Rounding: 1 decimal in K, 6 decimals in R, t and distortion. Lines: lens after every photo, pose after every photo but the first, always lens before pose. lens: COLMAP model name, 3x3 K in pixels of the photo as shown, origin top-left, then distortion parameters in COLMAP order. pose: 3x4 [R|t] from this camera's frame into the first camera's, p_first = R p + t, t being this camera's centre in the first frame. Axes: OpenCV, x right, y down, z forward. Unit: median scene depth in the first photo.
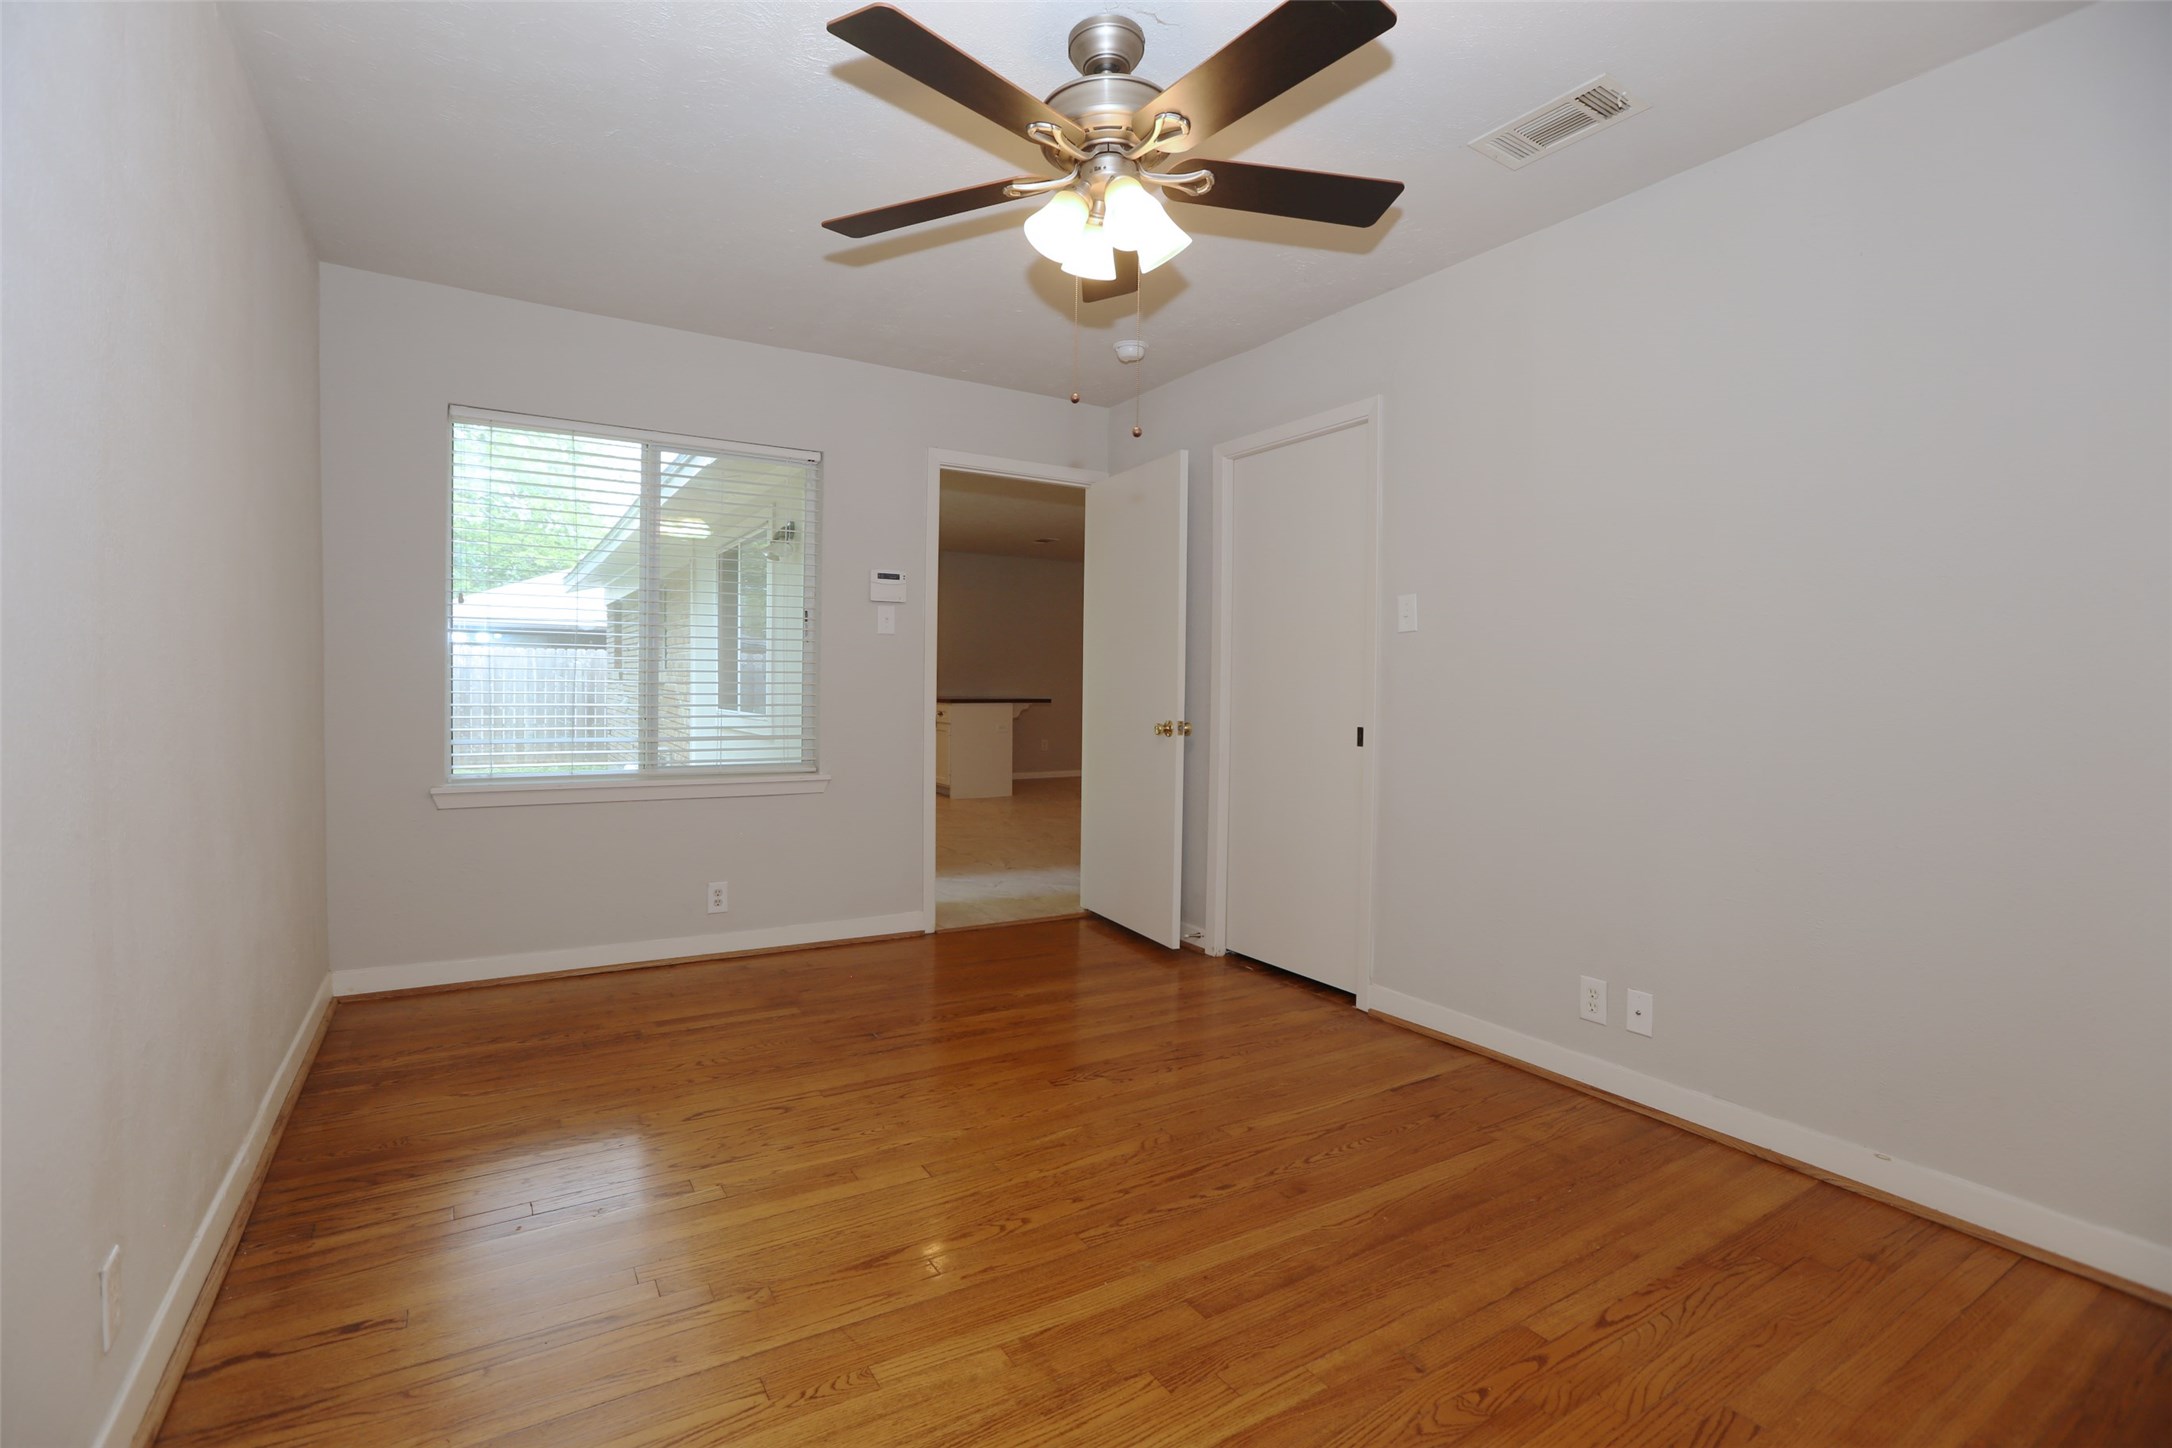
lens RADIAL K [[985.0, 0, 1084.2], [0, 985.0, 711.7], [0, 0, 1]] dist [-0.039810, 0.008385]
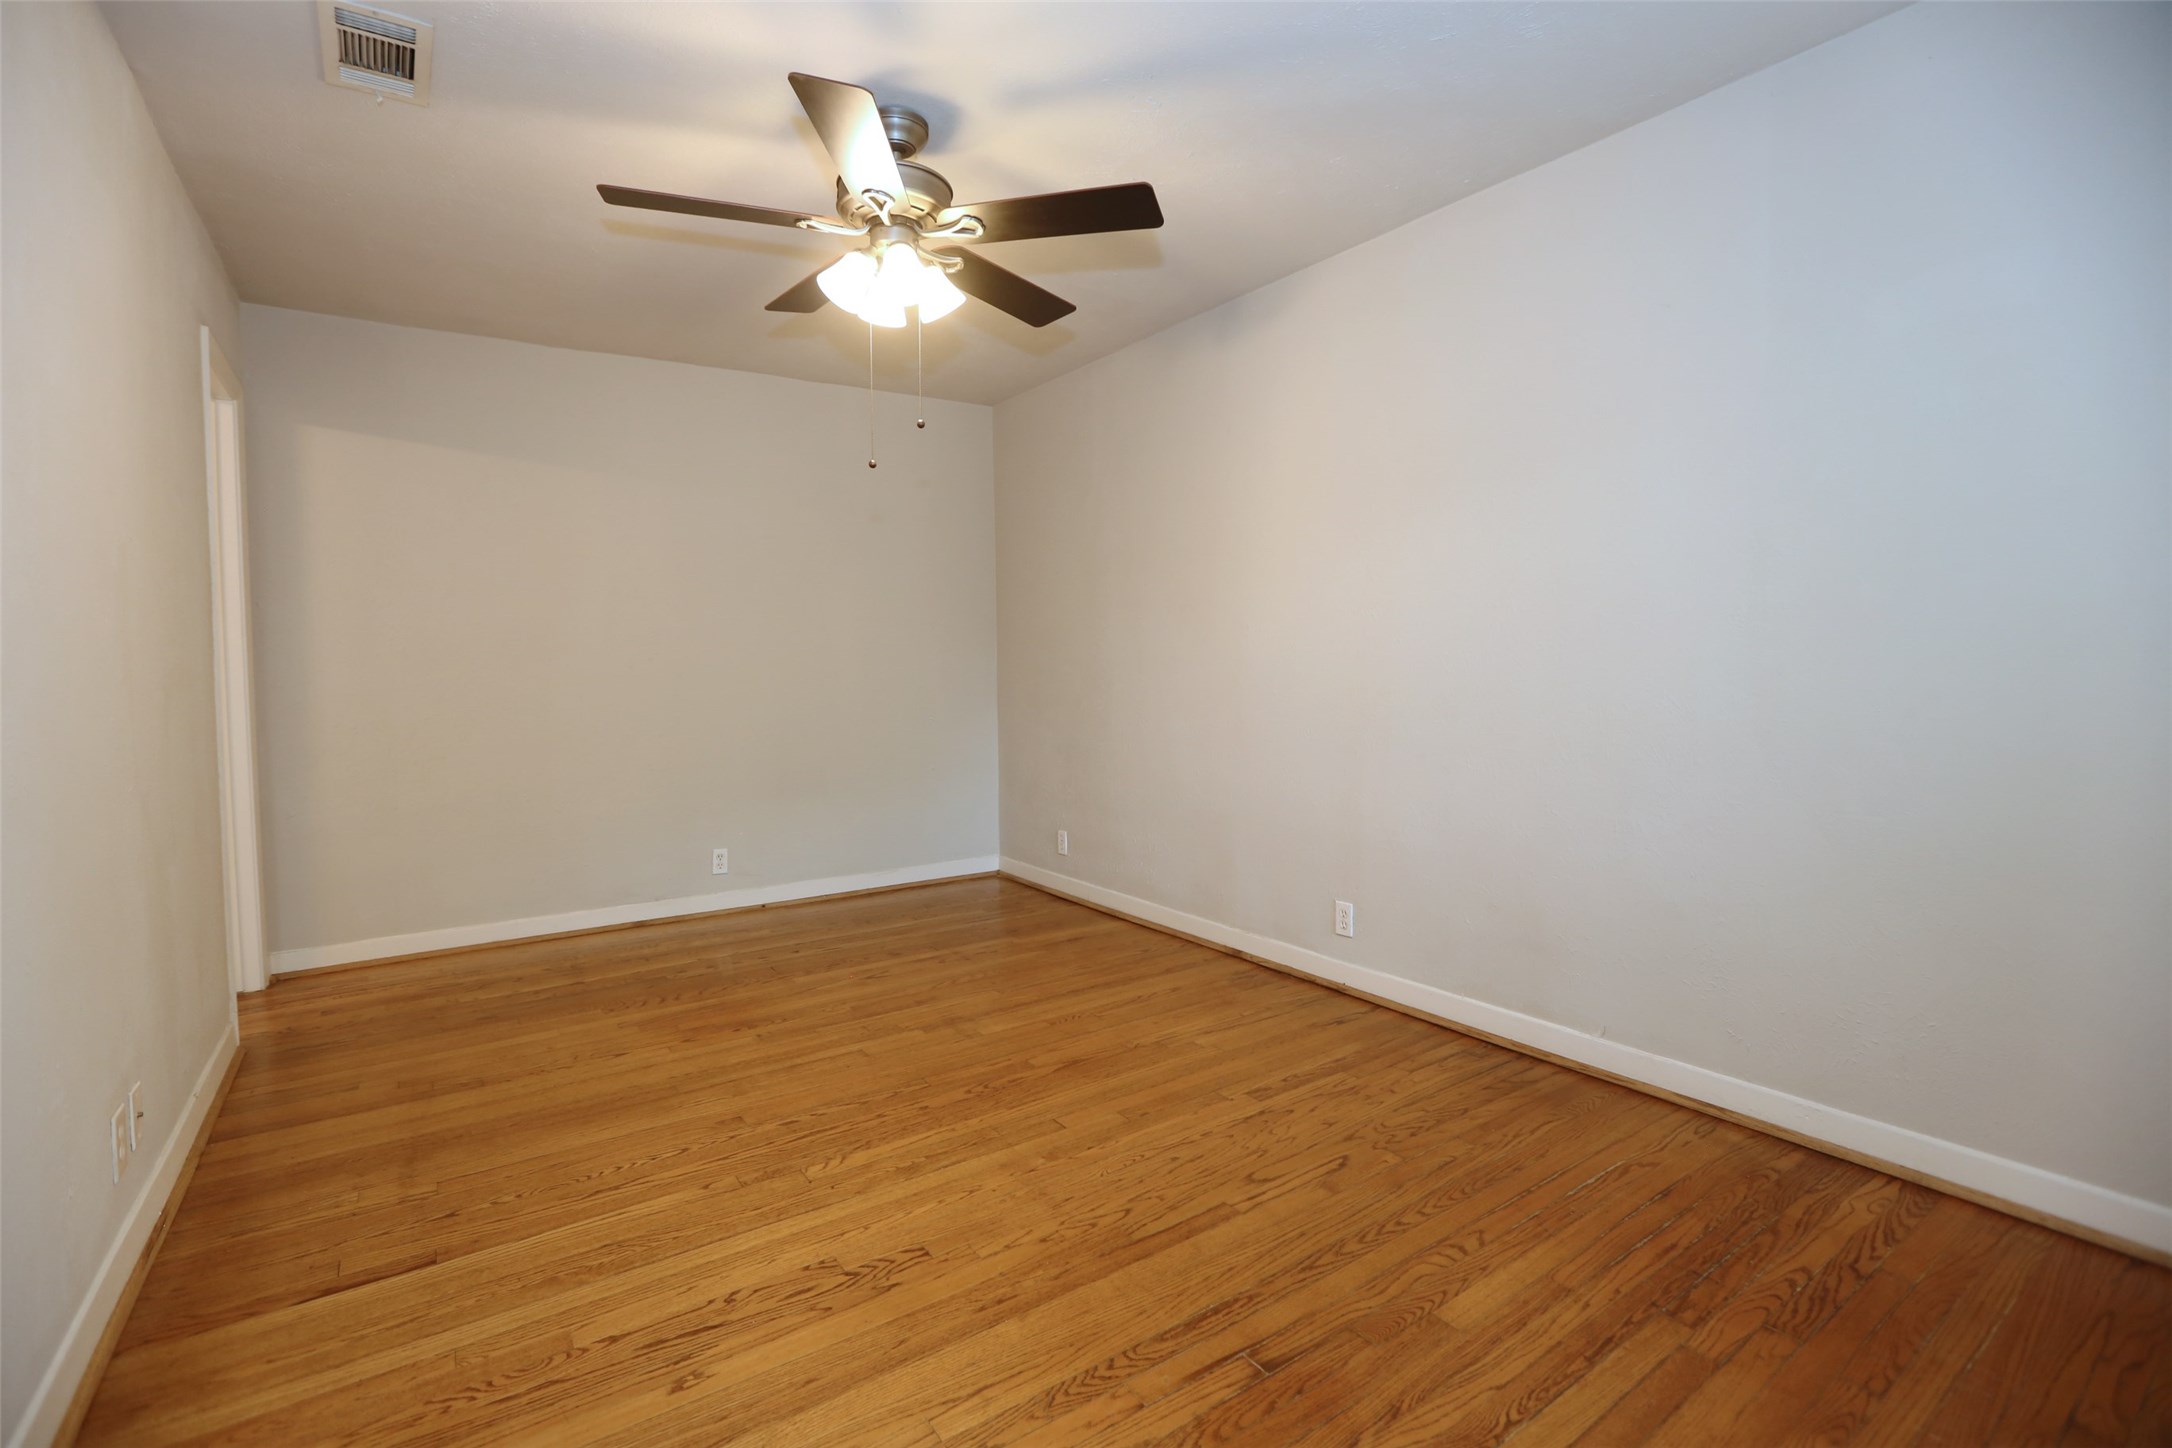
lens RADIAL K [[985.0, 0, 1080.5], [0, 985.0, 716.2], [0, 0, 1]] dist [-0.039810, 0.008385]
pose [[-0.999050, 0.001246, -0.043556, -0.114562], [-0.002507, 0.996291, 0.086007, -0.057596], [0.043502, 0.086035, -0.995342, 1.694276]]
